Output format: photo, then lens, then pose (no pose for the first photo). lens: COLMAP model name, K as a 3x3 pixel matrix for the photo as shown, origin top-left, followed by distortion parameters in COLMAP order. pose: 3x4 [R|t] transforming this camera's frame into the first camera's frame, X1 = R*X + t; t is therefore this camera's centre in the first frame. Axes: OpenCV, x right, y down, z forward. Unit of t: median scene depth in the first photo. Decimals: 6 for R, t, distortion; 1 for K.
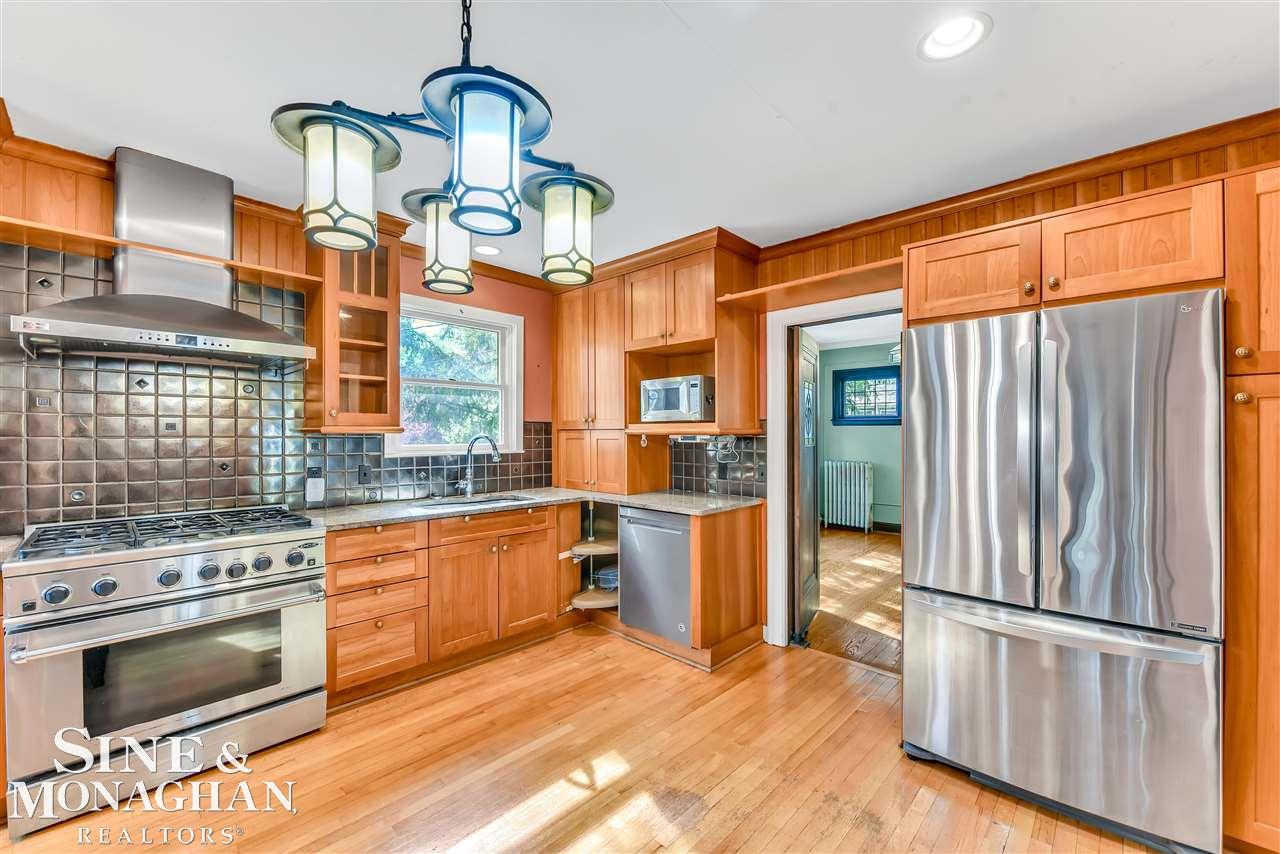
lens RADIAL K [[522.1, 0, 640.0], [0, 522.1, 430.5], [0, 0, 1]] dist [-0.009126, -0.000117]
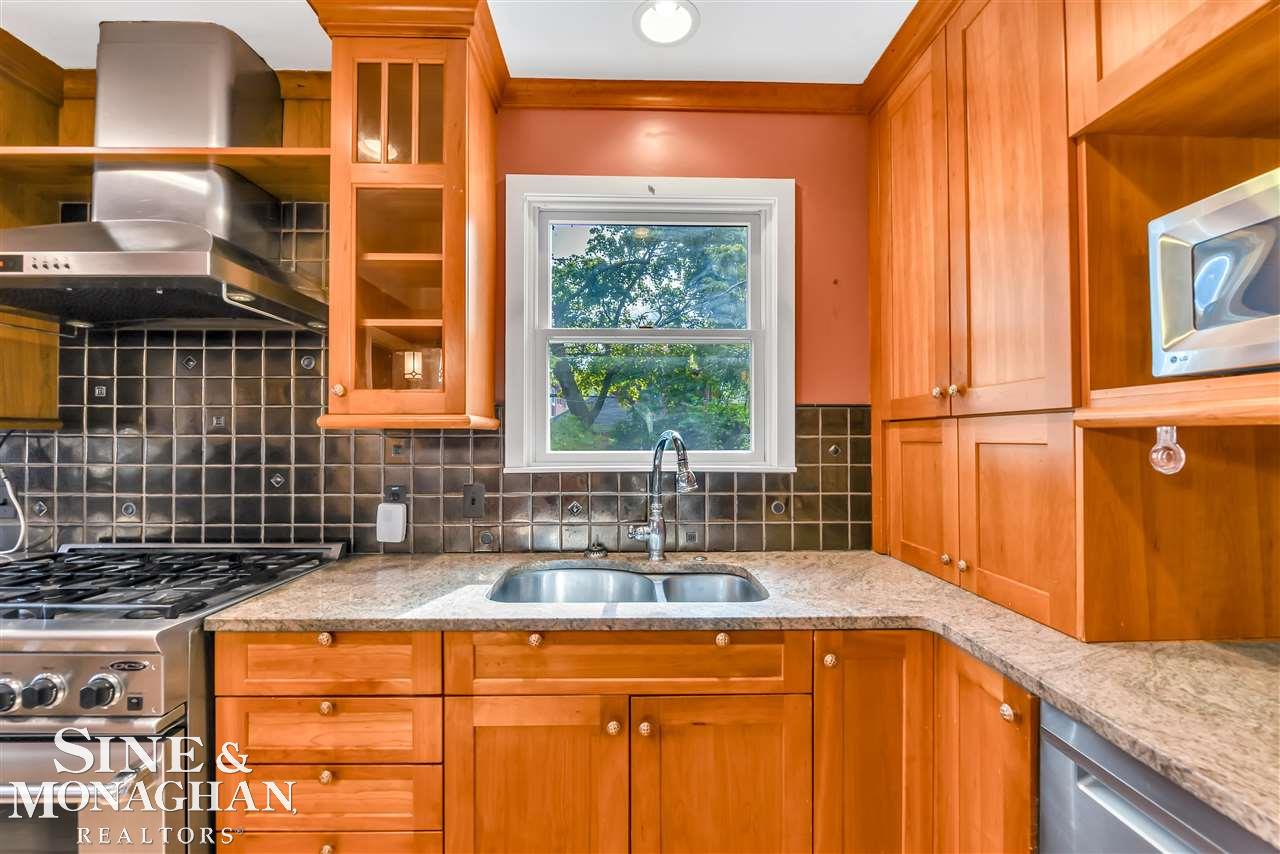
lens RADIAL K [[522.1, 0, 633.0], [0, 522.1, 432.3], [0, 0, 1]] dist [-0.009126, -0.000117]
pose [[0.704198, -0.006113, -0.709977, 0.002599], [0.002962, 0.999980, -0.005672, 0.010627], [0.709997, 0.001891, 0.704202, 0.603106]]
